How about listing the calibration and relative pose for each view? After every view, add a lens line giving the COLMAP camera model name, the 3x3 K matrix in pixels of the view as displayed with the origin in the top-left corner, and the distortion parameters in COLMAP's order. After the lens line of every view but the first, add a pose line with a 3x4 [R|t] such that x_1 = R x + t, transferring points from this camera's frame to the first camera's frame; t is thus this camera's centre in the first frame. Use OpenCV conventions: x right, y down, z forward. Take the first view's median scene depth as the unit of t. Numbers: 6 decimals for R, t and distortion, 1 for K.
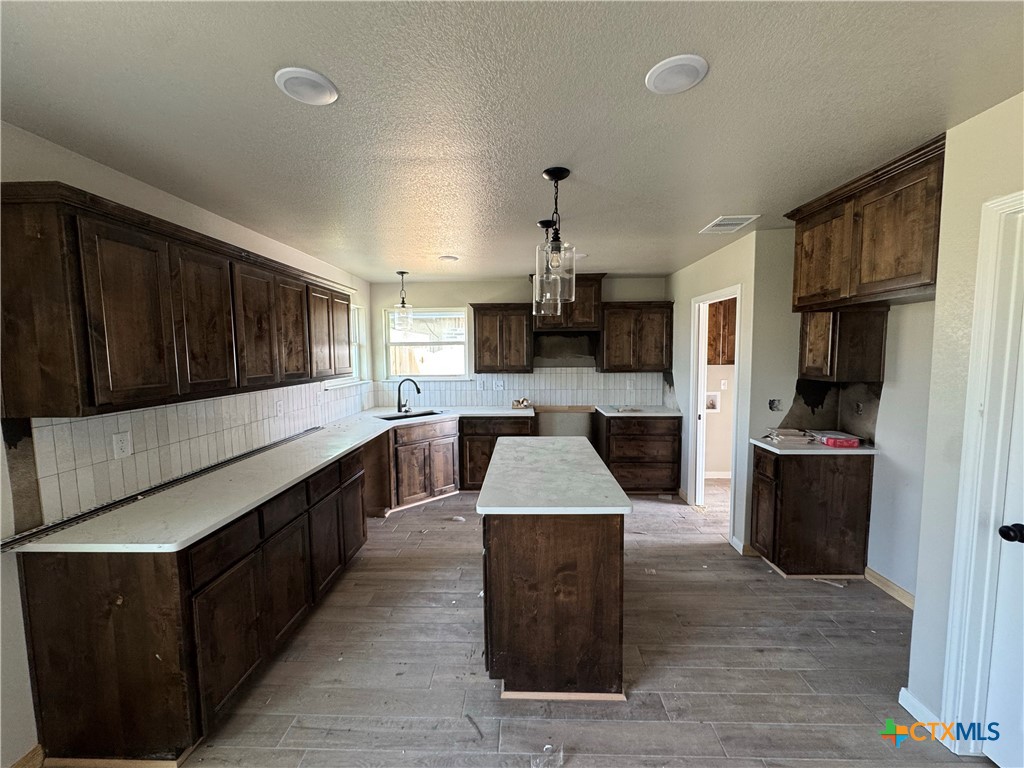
lens RADIAL K [[408.2, 0, 512.0], [0, 408.2, 384.0], [0, 0, 1]] dist [-0.002458, -0.000234]
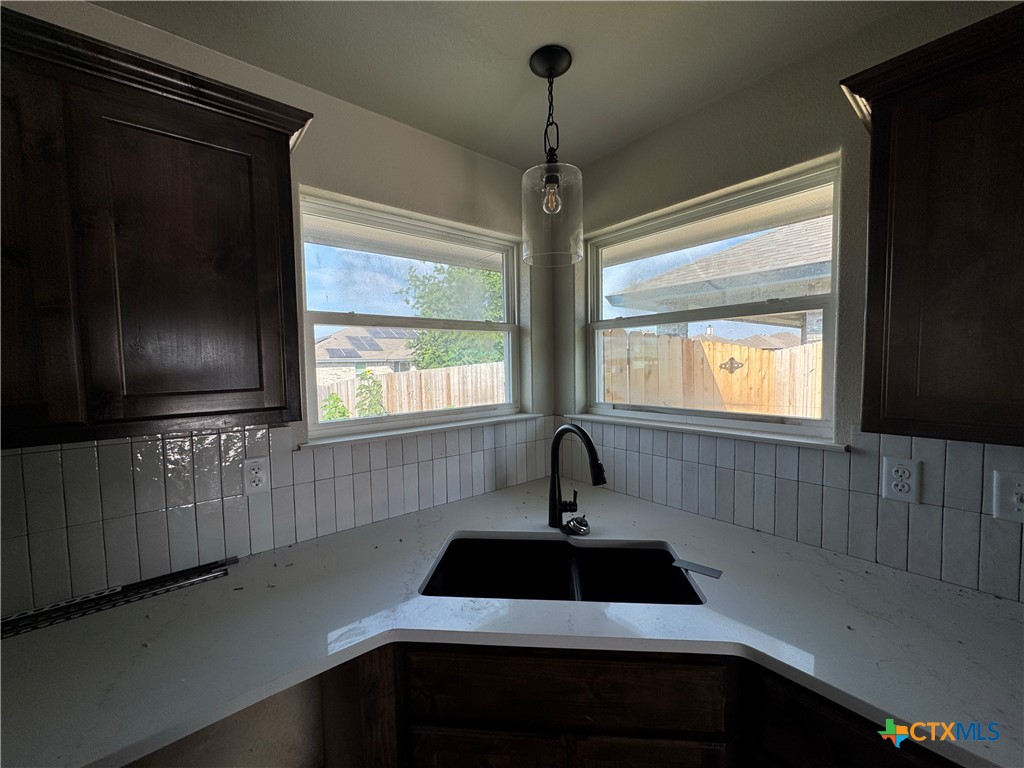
lens RADIAL K [[408.2, 0, 512.0], [0, 408.2, 384.0], [0, 0, 1]] dist [-0.002458, -0.000234]
pose [[0.663889, 0.036570, -0.746937, -0.079729], [-0.045052, 0.998945, 0.008866, -0.061146], [0.746473, 0.027765, 0.664836, 1.028413]]
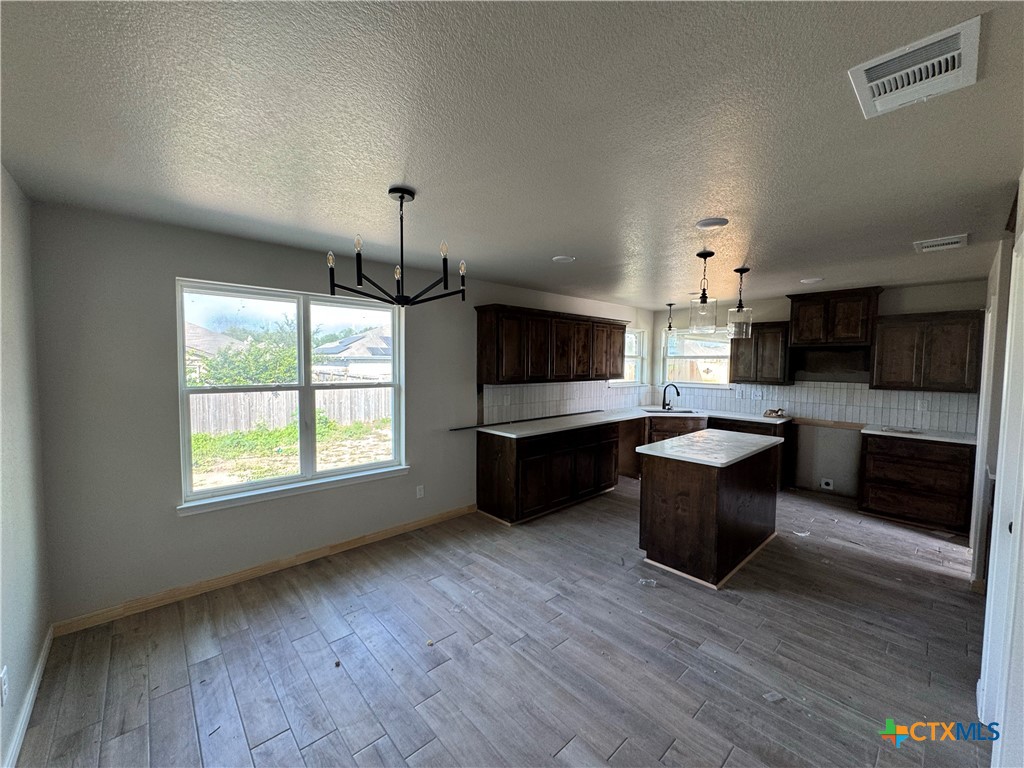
lens RADIAL K [[408.2, 0, 512.0], [0, 408.2, 384.0], [0, 0, 1]] dist [-0.002458, -0.000234]
pose [[0.694519, 0.054570, -0.717402, 0.443476], [-0.072299, 0.997366, 0.005873, 0.021714], [0.715832, 0.047788, 0.696635, -0.373570]]
